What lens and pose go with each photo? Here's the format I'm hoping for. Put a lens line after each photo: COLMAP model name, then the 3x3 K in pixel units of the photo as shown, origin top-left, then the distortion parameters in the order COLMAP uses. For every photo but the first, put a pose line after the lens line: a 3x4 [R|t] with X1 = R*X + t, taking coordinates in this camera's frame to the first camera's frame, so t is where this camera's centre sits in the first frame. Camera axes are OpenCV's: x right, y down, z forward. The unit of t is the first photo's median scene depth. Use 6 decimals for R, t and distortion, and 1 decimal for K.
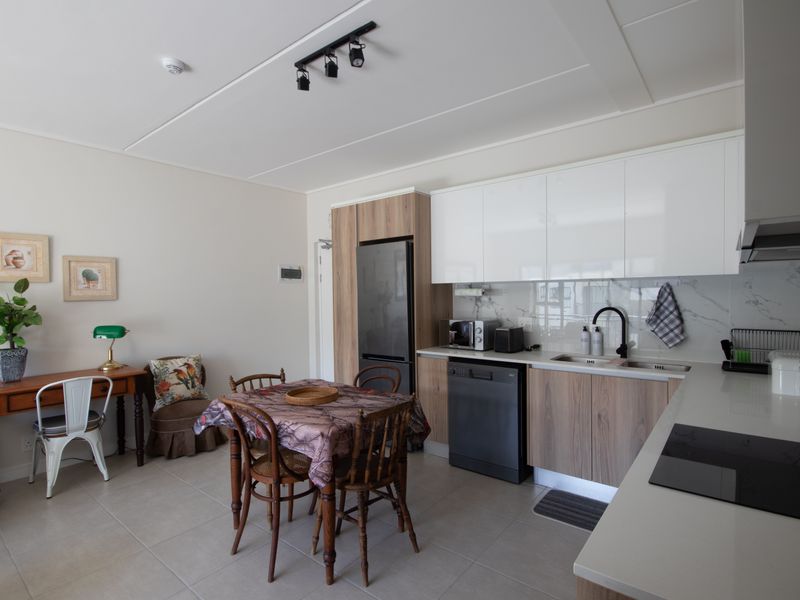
lens RADIAL K [[417.6, 0, 405.2], [0, 417.6, 304.4], [0, 0, 1]] dist [-0.001742, 0.000994]
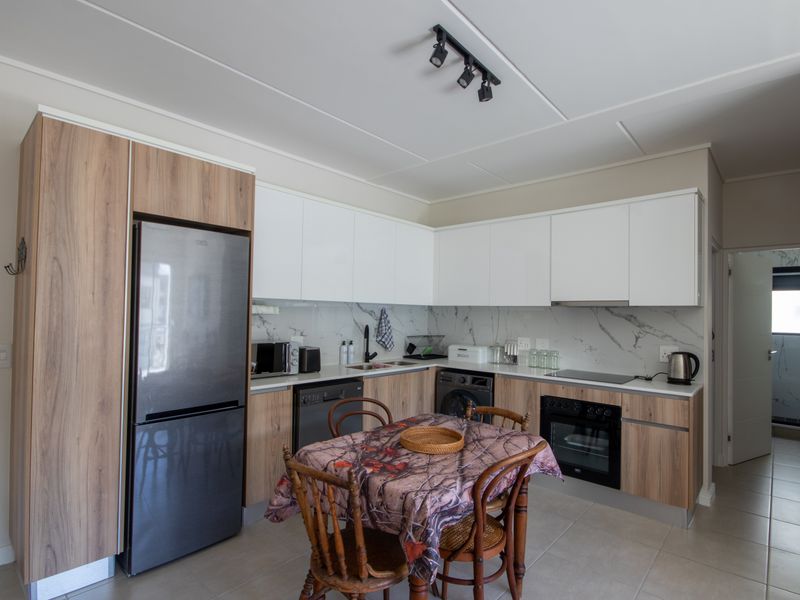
lens RADIAL K [[417.6, 0, 405.2], [0, 417.6, 304.4], [0, 0, 1]] dist [-0.001742, 0.000994]
pose [[0.050790, 0.035540, 0.998077, -0.719081], [0.006860, 0.999331, -0.035934, -0.008018], [-0.998686, 0.008671, 0.050512, 0.705027]]
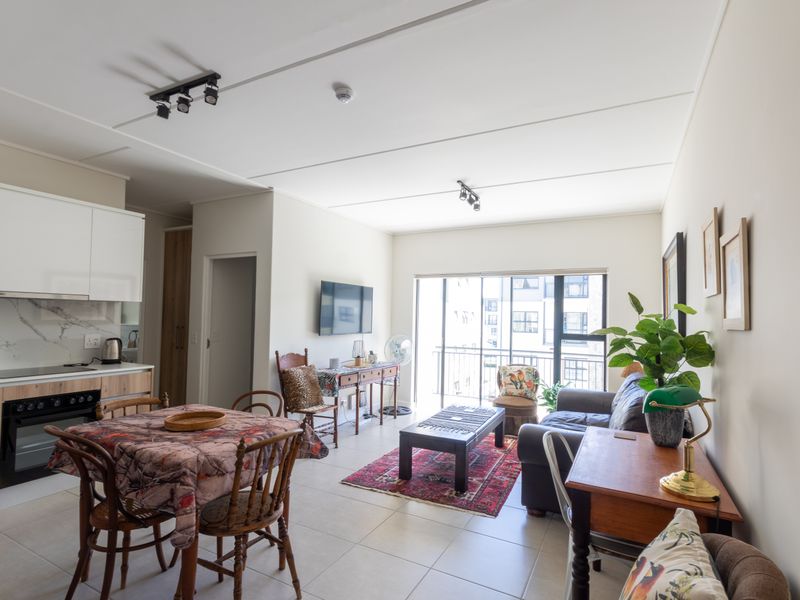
lens RADIAL K [[414.3, 0, 403.5], [0, 414.3, 303.6], [0, 0, 1]] dist [0.028794, 0.000413]
pose [[-0.983742, -0.016130, -0.178860, -0.353964], [-0.015530, 0.999868, -0.004754, -0.032647], [0.178913, -0.001899, -0.983863, 1.401548]]
